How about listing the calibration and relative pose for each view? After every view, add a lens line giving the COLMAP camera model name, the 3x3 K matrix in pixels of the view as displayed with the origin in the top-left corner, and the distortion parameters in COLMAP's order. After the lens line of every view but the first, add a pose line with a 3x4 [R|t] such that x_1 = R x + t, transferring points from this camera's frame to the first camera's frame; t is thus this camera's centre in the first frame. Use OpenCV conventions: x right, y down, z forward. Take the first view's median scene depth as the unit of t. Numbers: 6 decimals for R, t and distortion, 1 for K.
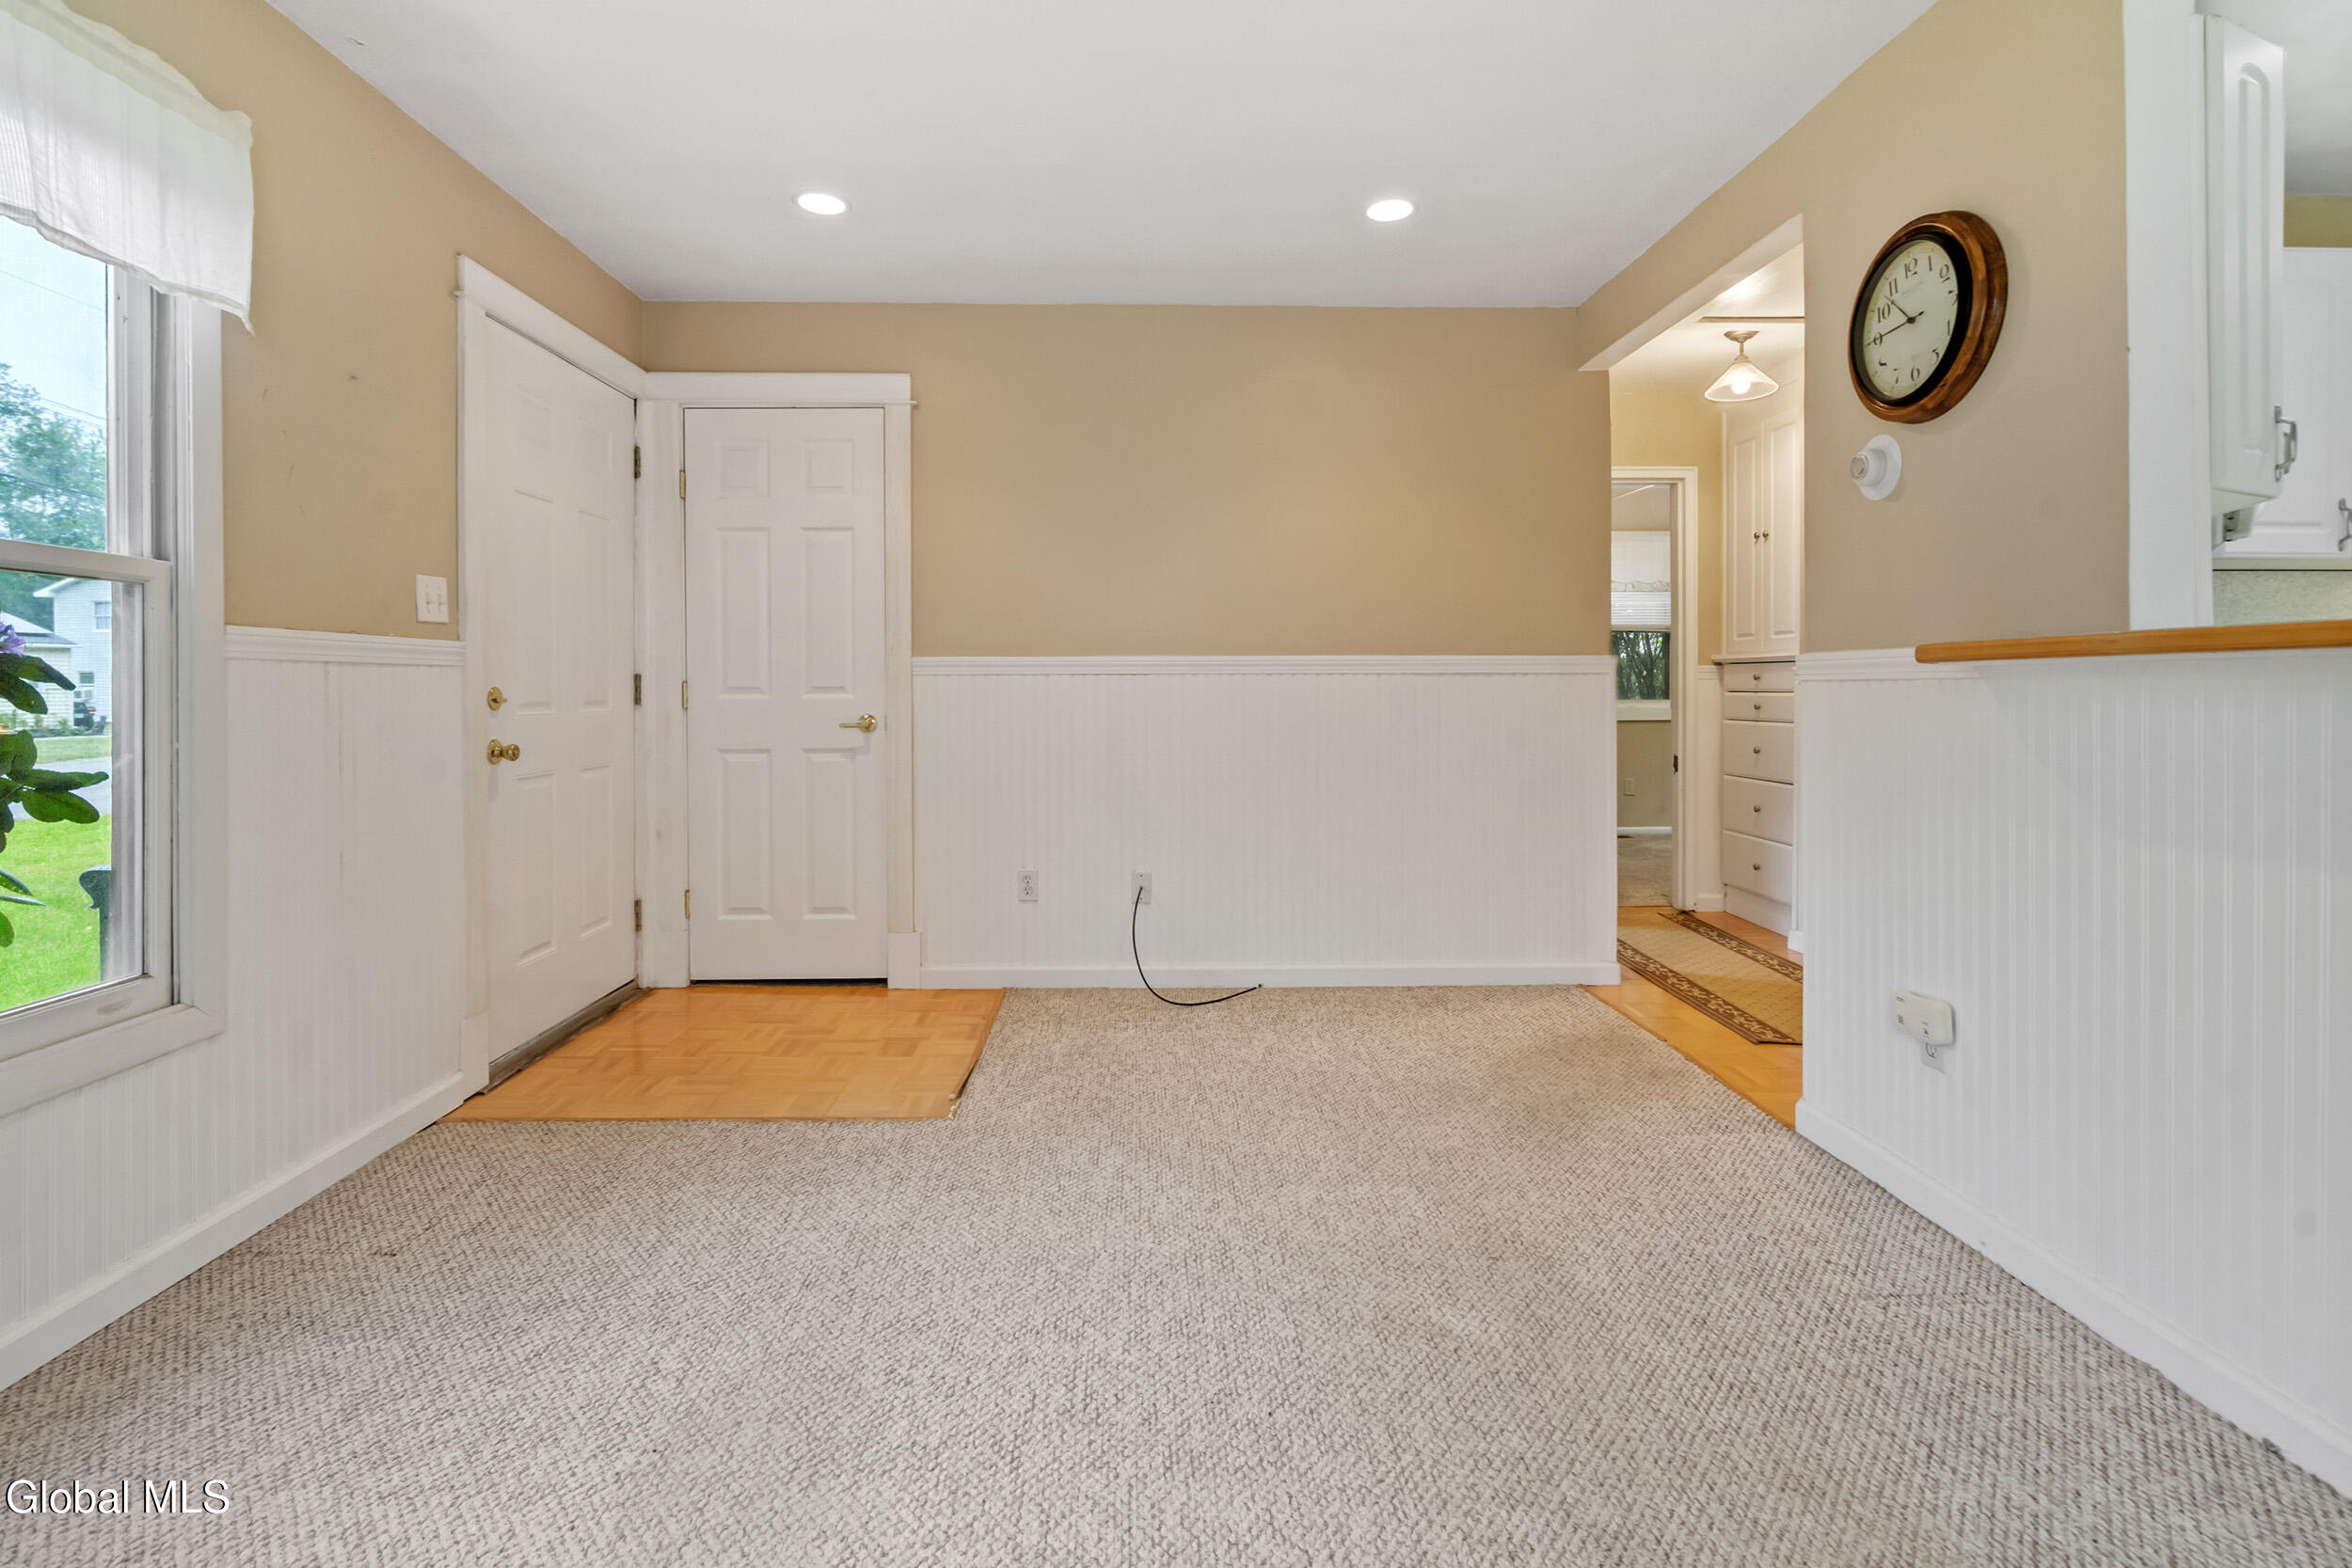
lens RADIAL K [[1087.8, 0, 1132.1], [0, 1087.8, 664.6], [0, 0, 1]] dist [-0.003611, -0.001004]
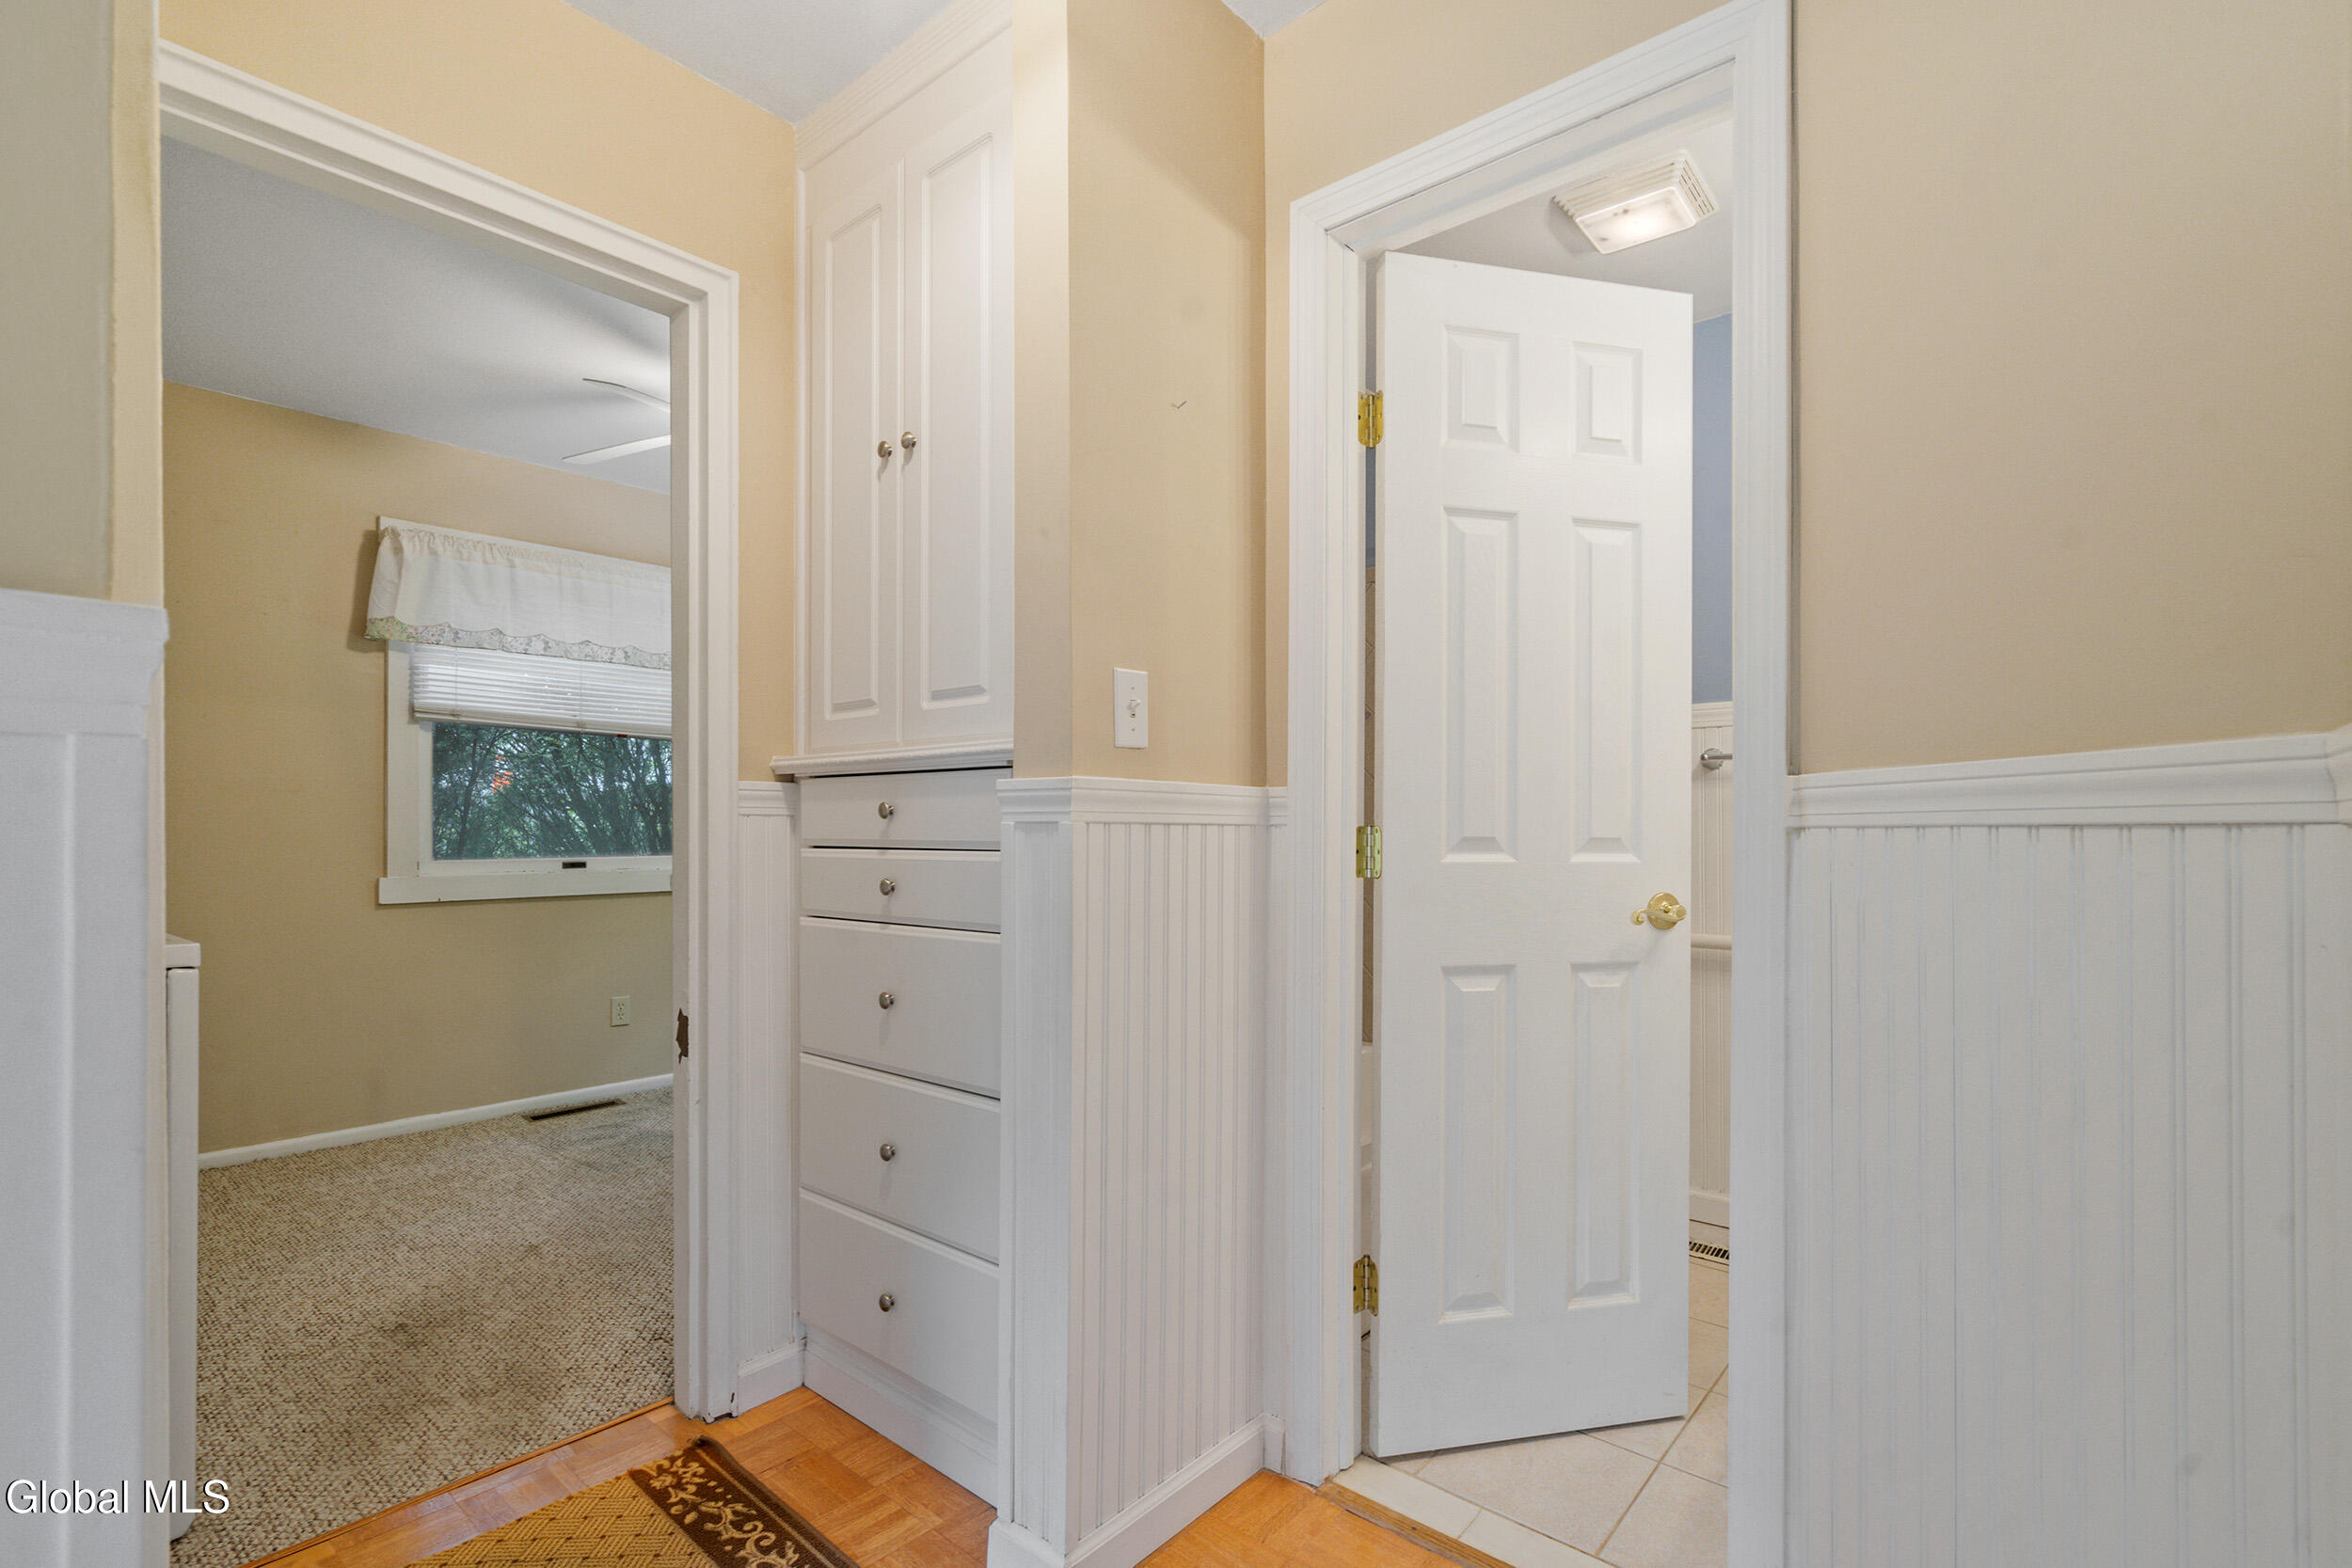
lens RADIAL K [[1087.8, 0, 1154.1], [0, 1087.8, 794.5], [0, 0, 1]] dist [-0.003611, -0.001004]
pose [[0.640853, 0.000106, 0.767663, 0.336183], [0.000177, 1.000000, -0.000286, 0.005986], [-0.767663, 0.000319, 0.640853, 0.674385]]
